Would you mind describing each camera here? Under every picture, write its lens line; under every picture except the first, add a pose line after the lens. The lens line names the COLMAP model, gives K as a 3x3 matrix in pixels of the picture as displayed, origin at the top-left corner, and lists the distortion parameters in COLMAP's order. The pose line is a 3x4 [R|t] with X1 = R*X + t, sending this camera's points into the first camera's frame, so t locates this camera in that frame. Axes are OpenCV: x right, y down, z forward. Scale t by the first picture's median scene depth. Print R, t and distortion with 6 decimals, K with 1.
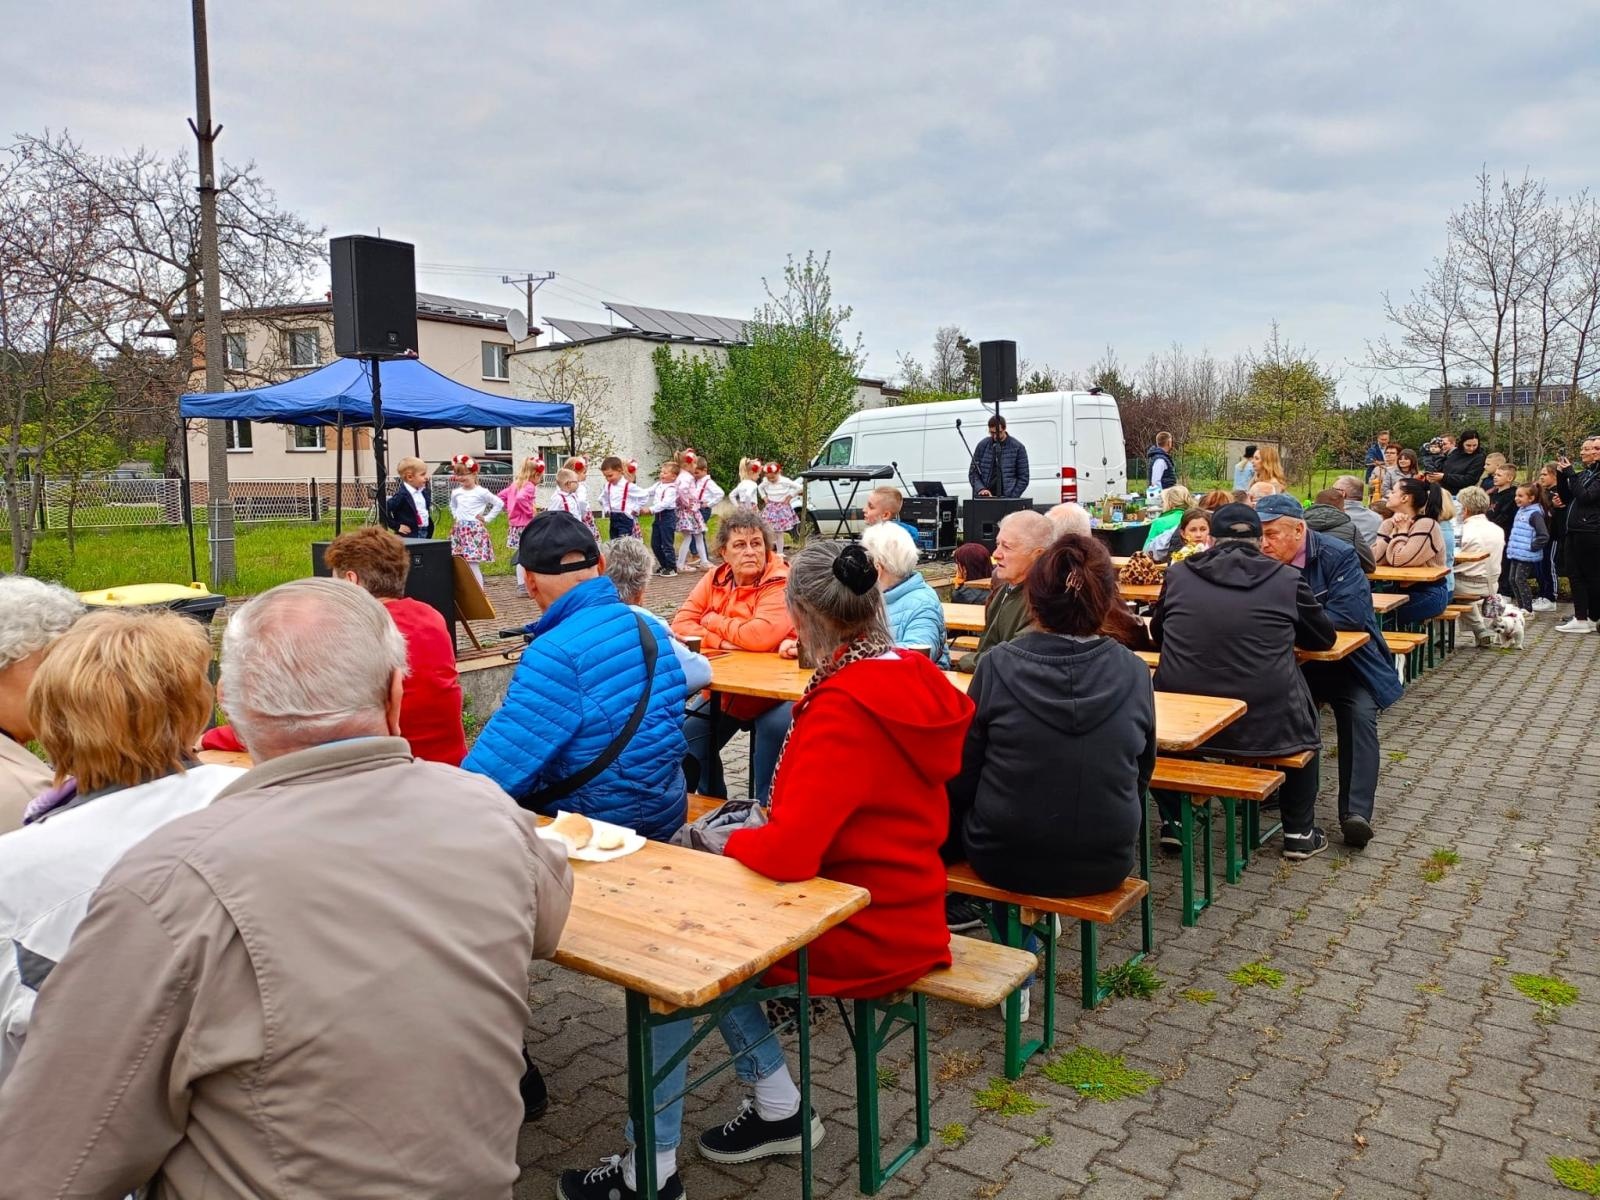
lens RADIAL K [[1164.8, 0, 805.7], [0, 1164.8, 603.4], [0, 0, 1]] dist [0.032929, -0.023505]
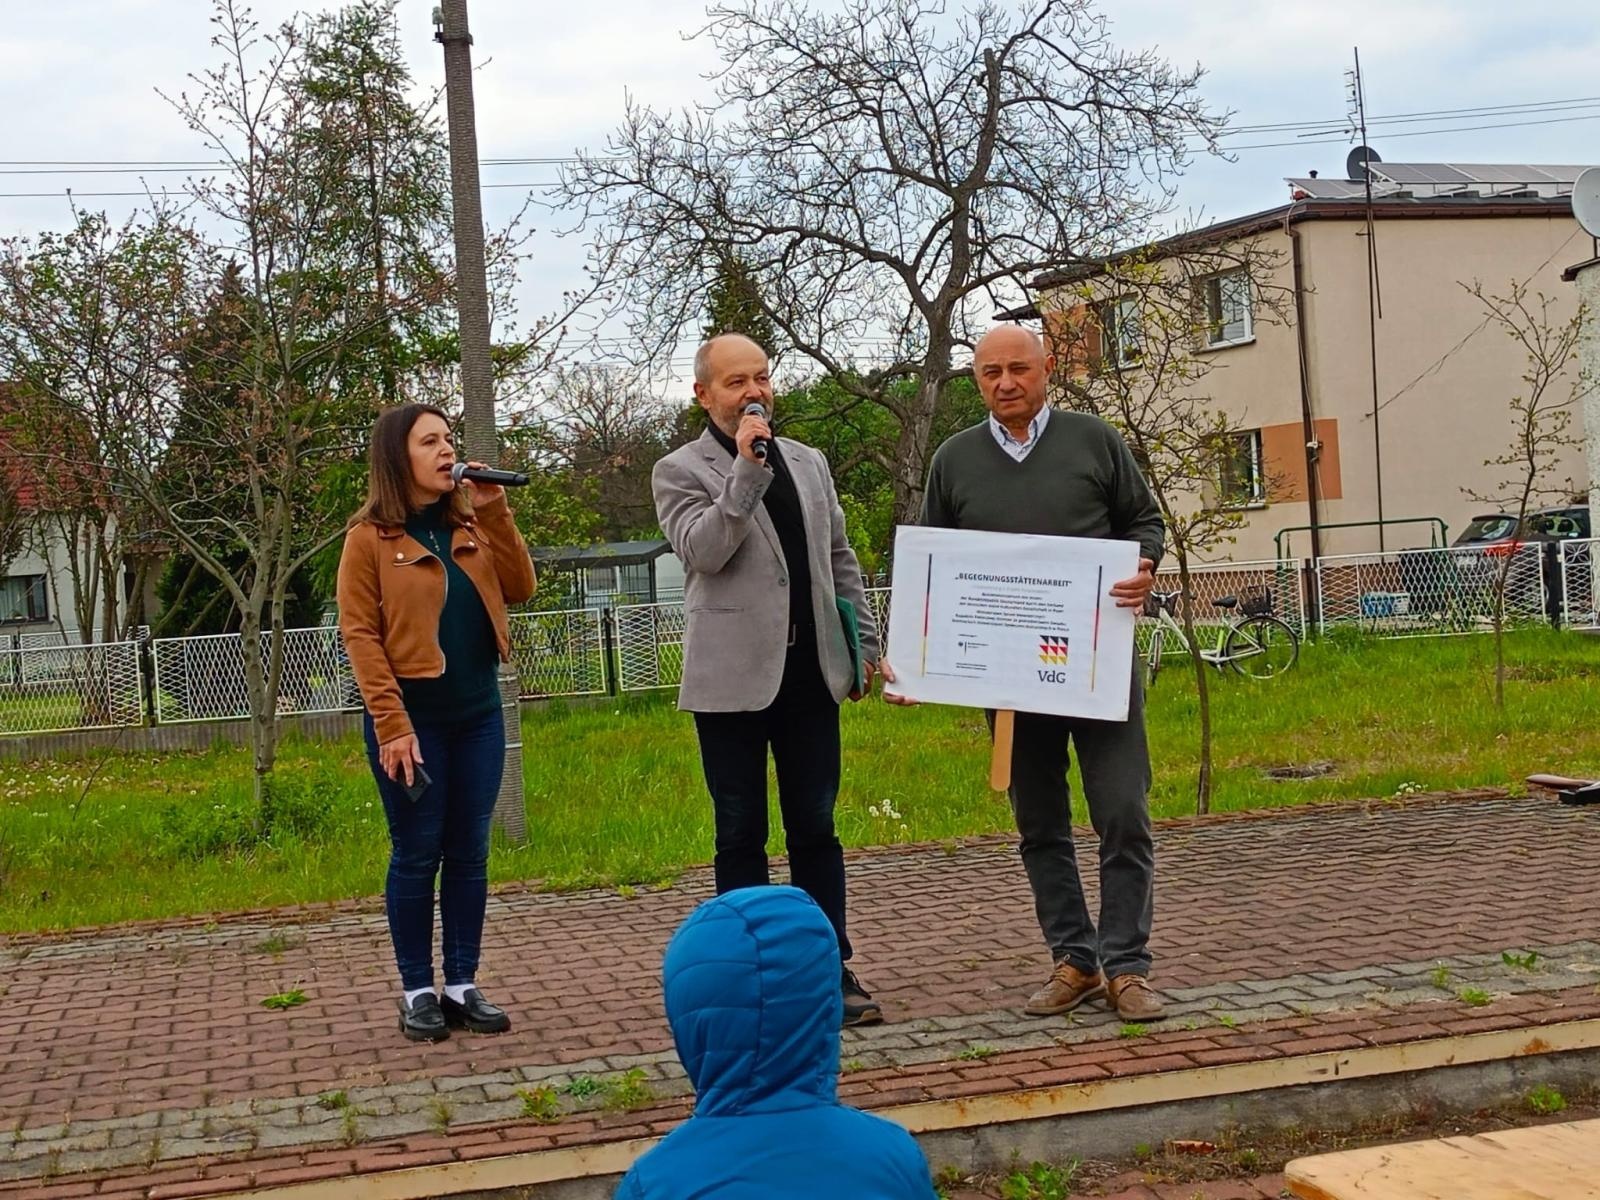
lens RADIAL K [[2302.1, 0, 789.3], [0, 2302.1, 604.9], [0, 0, 1]] dist [0.051712, -0.021785]
pose [[0.764581, -0.030165, -0.643822, 0.107011], [-0.018011, 0.997514, -0.068126, -0.024444], [0.644276, 0.063684, 0.762137, 0.177959]]
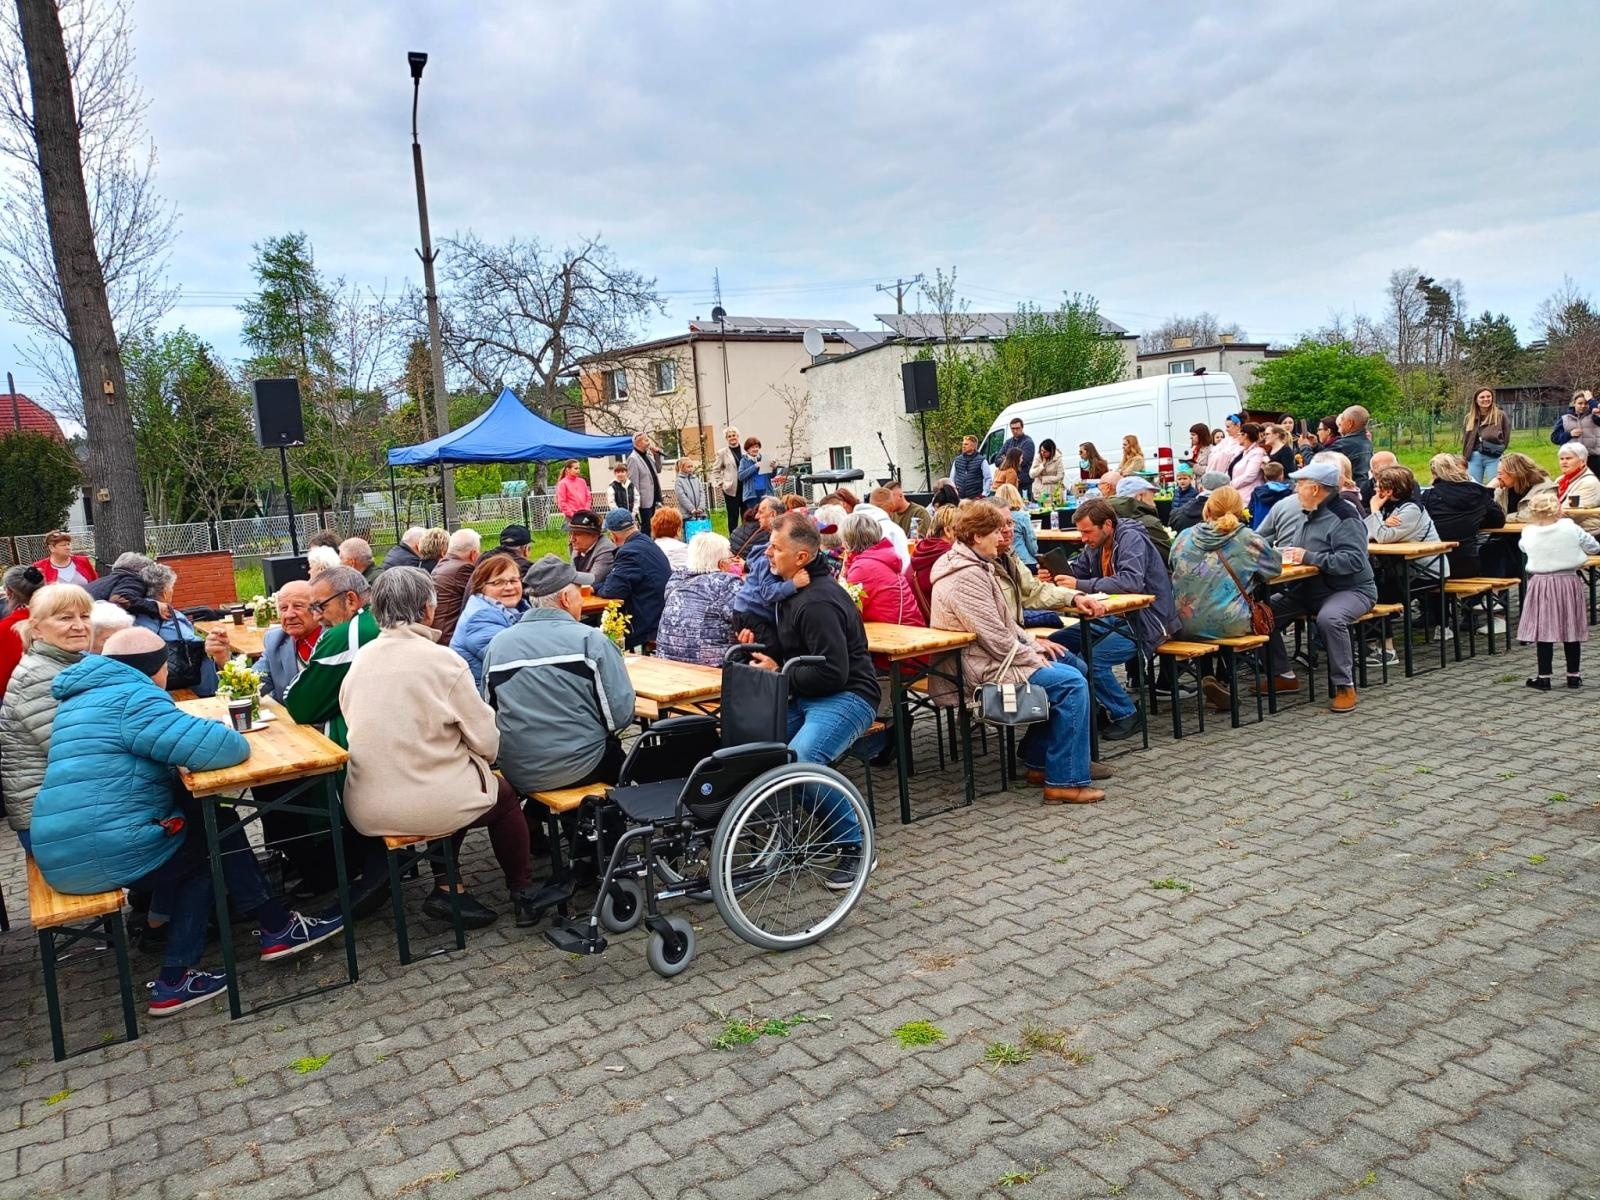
lens RADIAL K [[1147.3, 0, 794.6], [0, 1147.3, 596.1], [0, 0, 1]] dist [0.037861, -0.008596]
pose [[0.926844, -0.016280, -0.375094, 0.198141], [0.020053, 0.999780, 0.006155, 0.002736], [0.374912, -0.013227, 0.926966, -0.059279]]
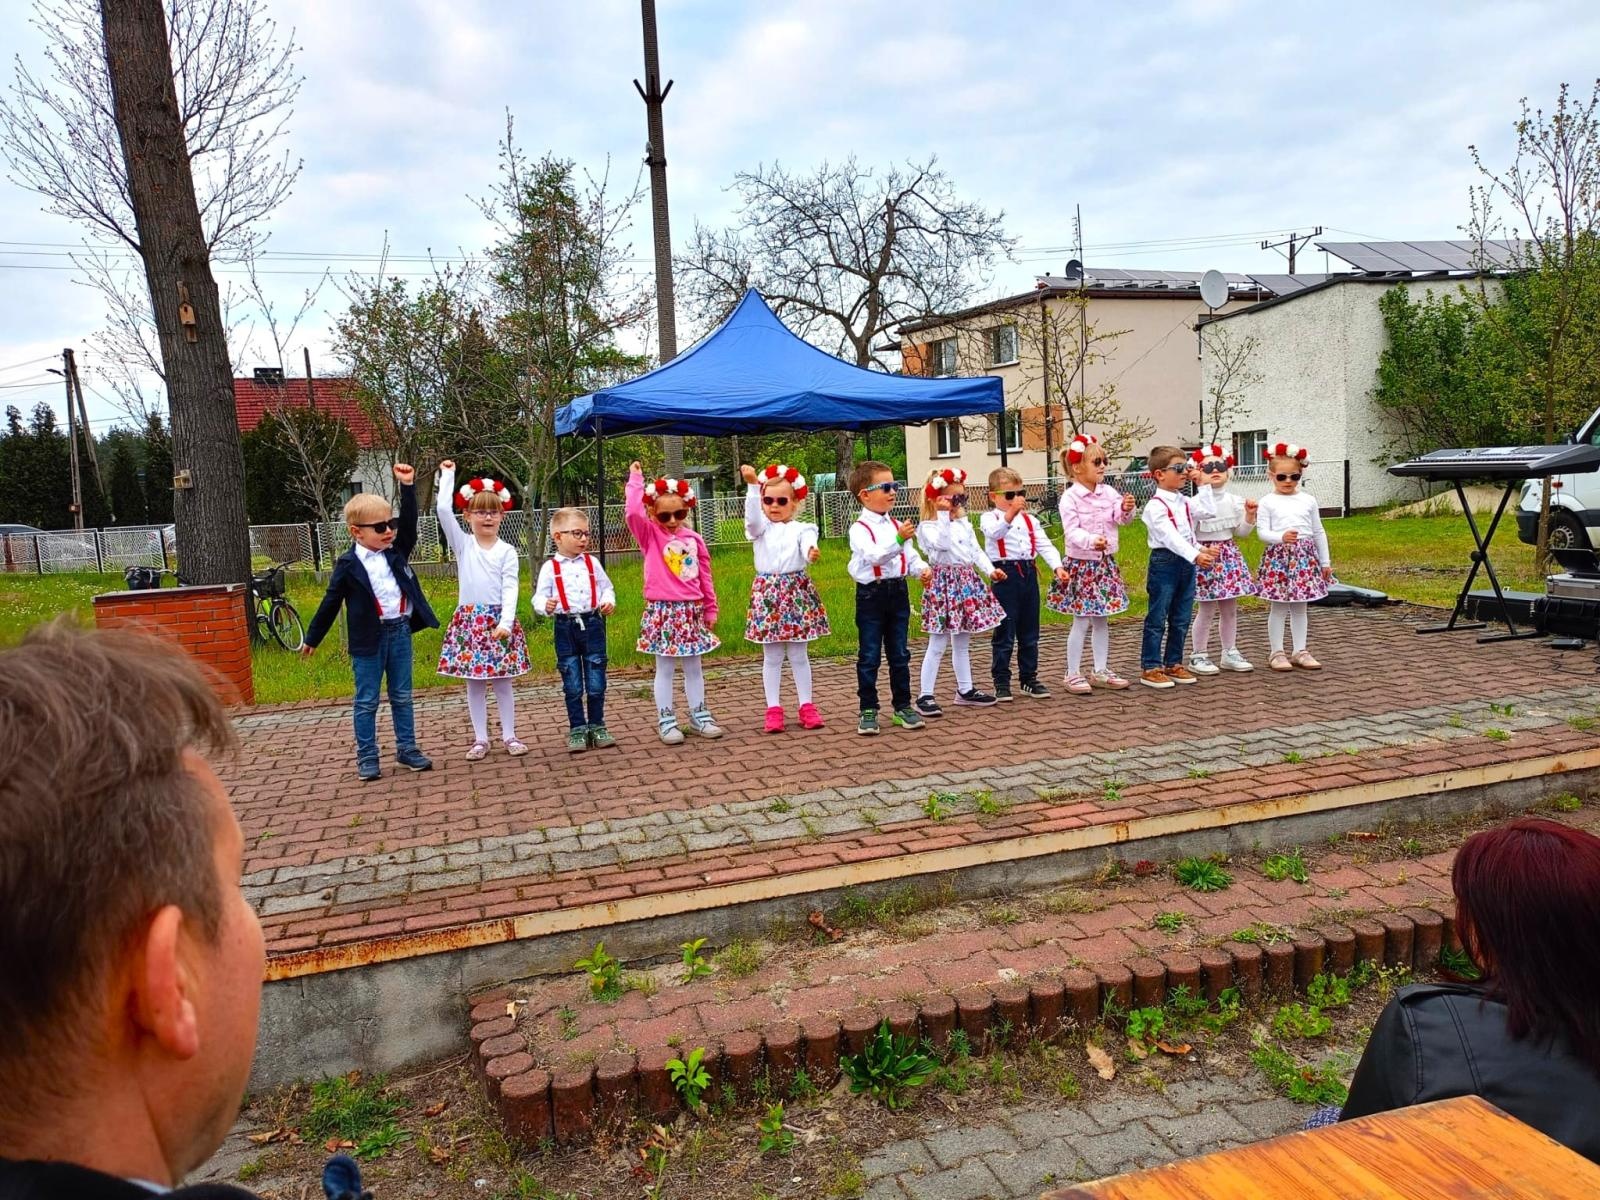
lens RADIAL K [[1179.3, 0, 800.0], [0, 1179.3, 600.0], [0, 0, 1]] dist [0.039636, -0.033463]
pose [[0.796787, 0.025192, -0.603735, 0.048005], [-0.022748, 0.999673, 0.011692, -0.023165], [0.603832, 0.004418, 0.797100, 0.186127]]
